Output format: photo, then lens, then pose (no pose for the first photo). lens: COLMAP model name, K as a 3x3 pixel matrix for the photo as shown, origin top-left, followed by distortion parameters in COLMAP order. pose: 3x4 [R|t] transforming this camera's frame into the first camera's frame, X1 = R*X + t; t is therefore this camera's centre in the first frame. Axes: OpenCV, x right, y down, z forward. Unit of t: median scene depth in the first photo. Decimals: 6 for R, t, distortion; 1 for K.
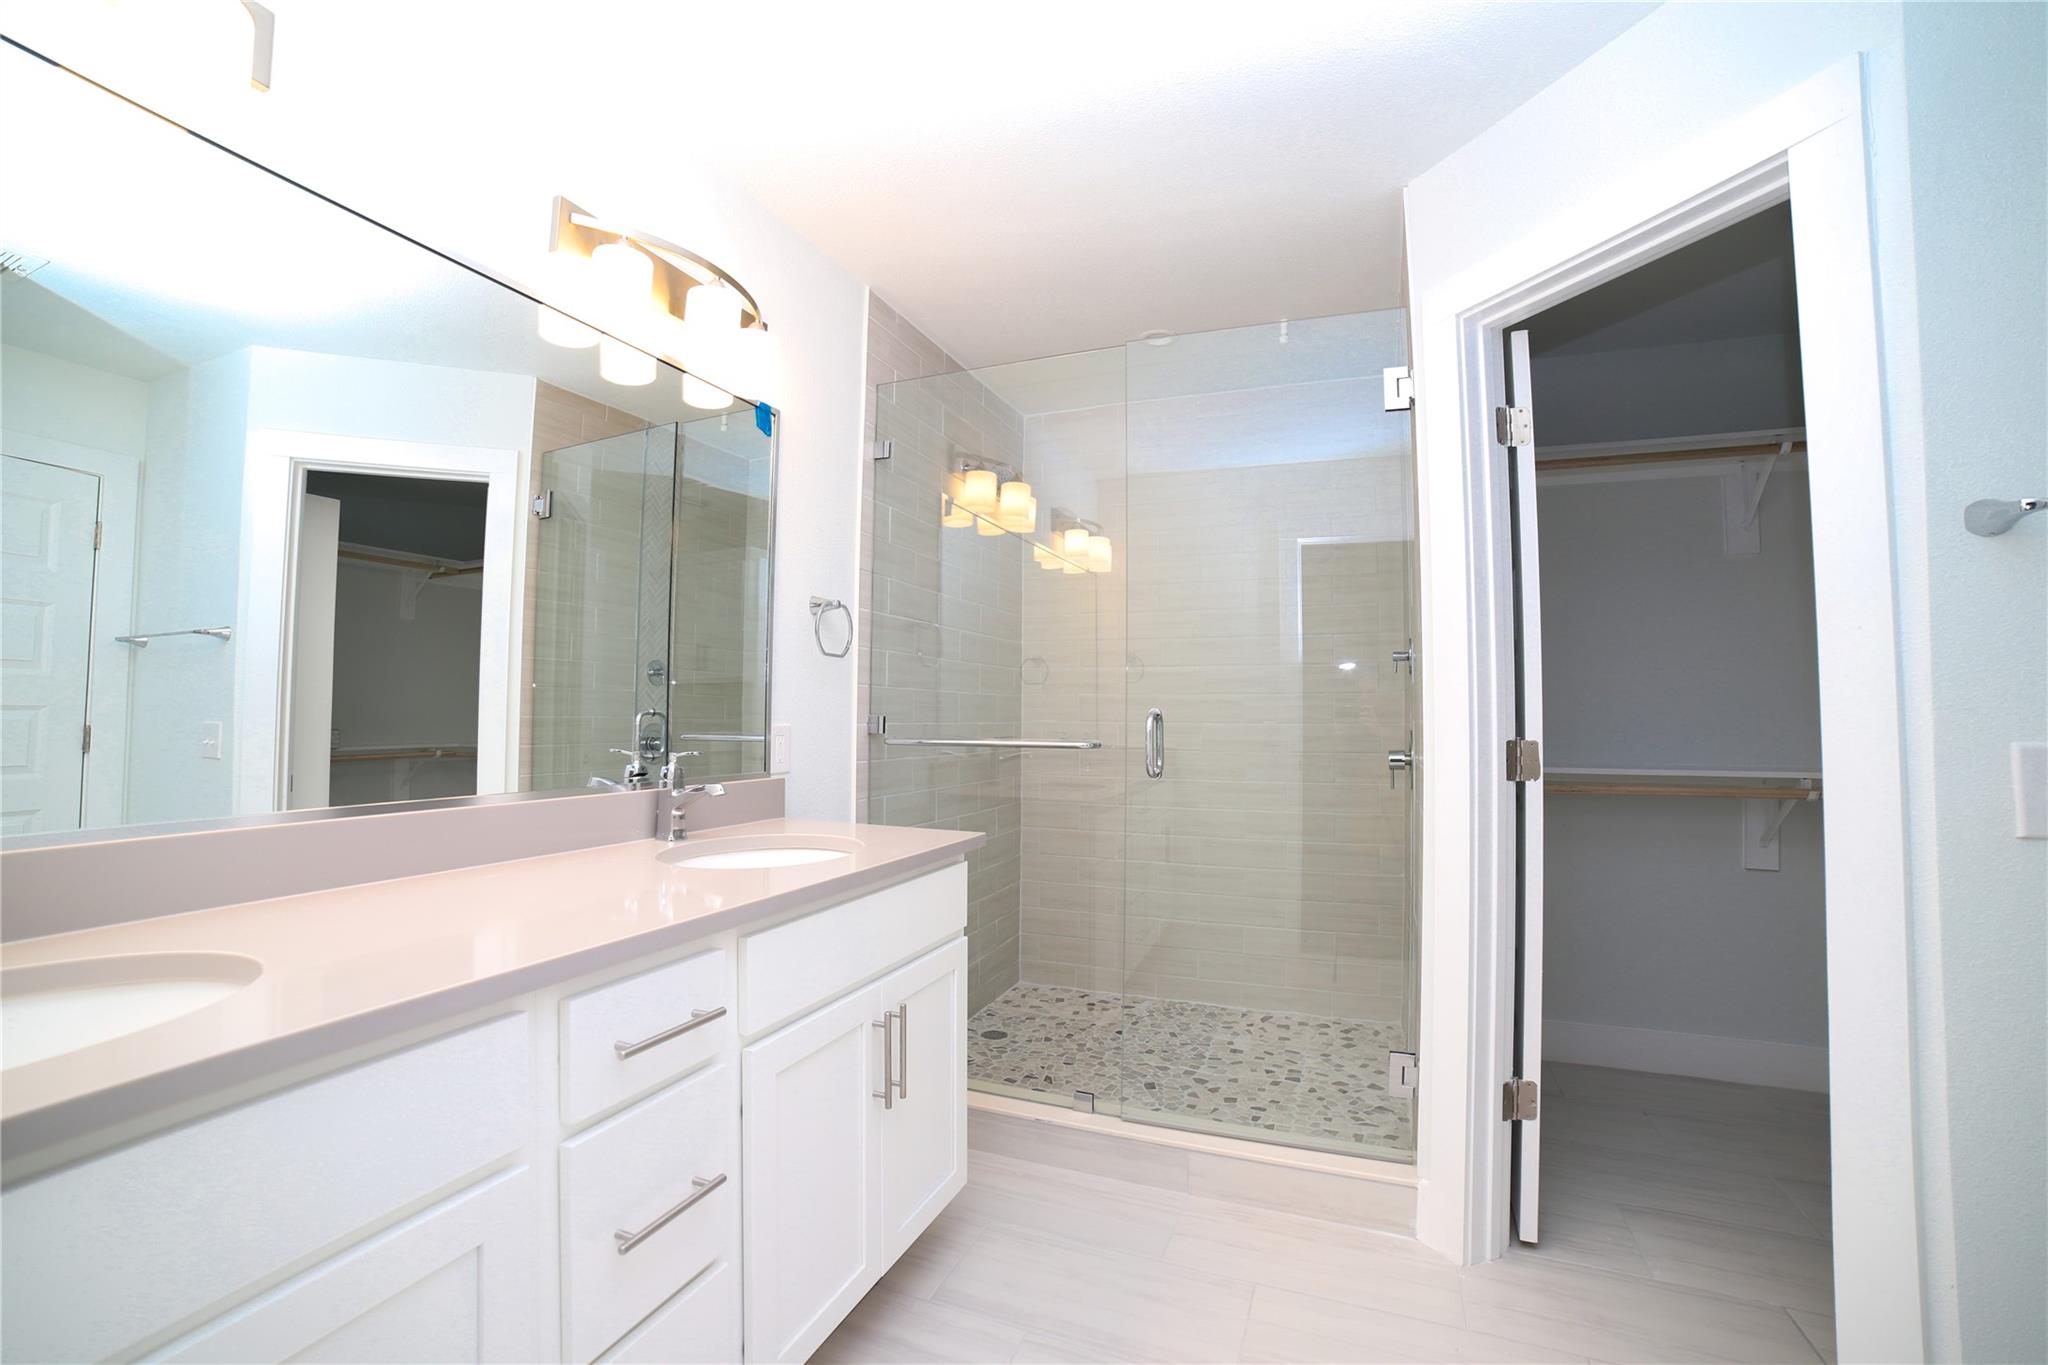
lens RADIAL K [[825.5, 0, 1022.5], [0, 825.5, 676.7], [0, 0, 1]] dist [-0.110560, 0.038004]
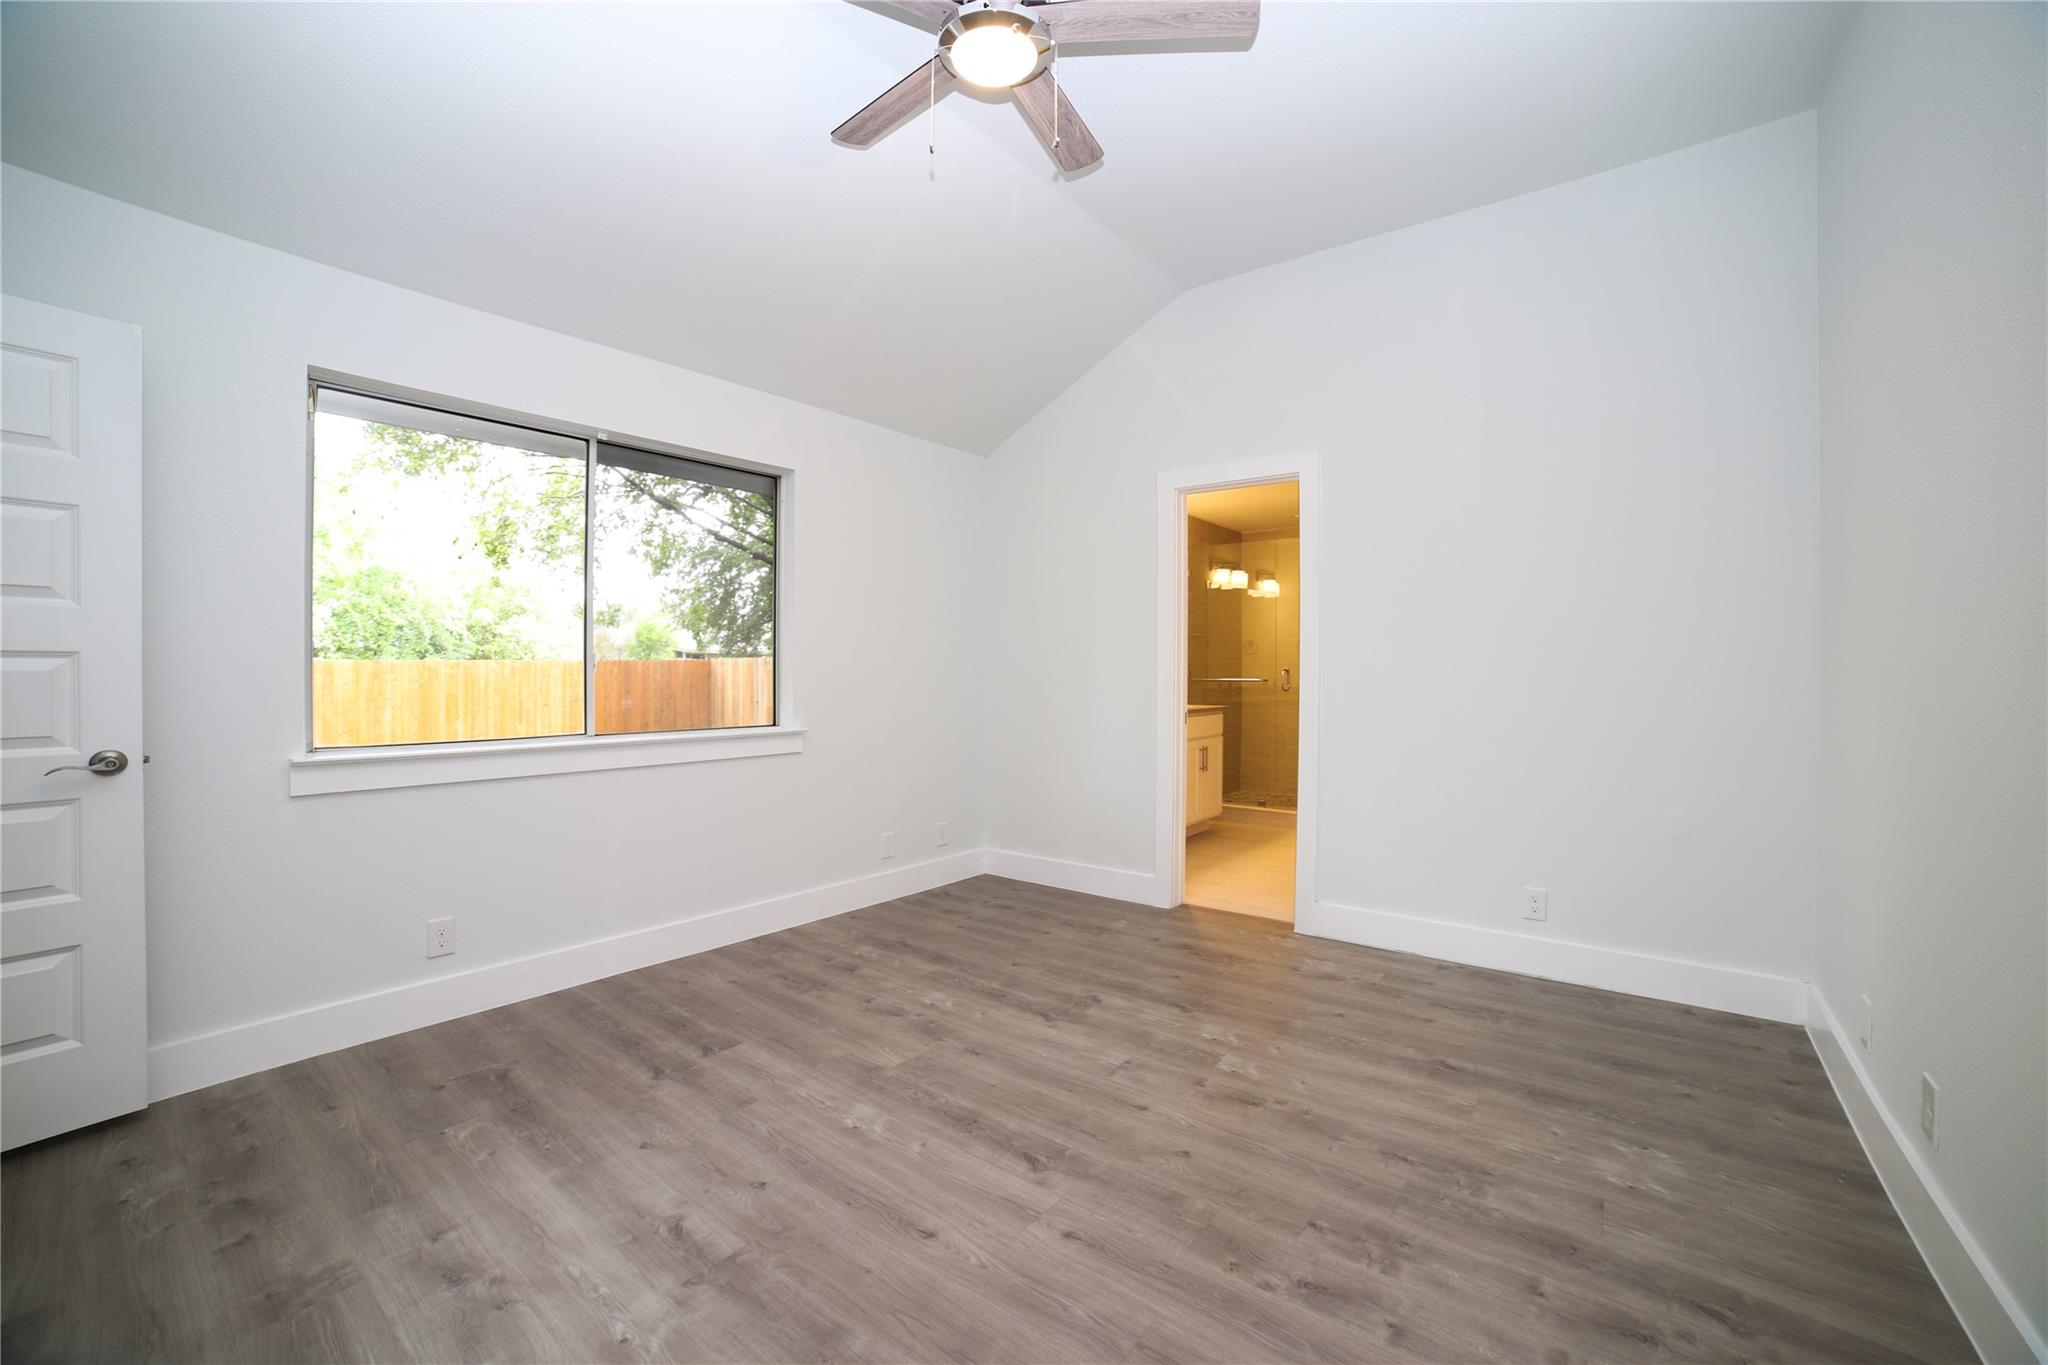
lens RADIAL K [[825.5, 0, 1022.5], [0, 825.5, 676.7], [0, 0, 1]] dist [-0.110560, 0.038004]
pose [[0.964568, 0.006002, -0.263764, 0.015566], [0.007943, 0.998627, 0.051773, -0.065938], [0.263713, -0.052033, 0.963197, -1.550773]]
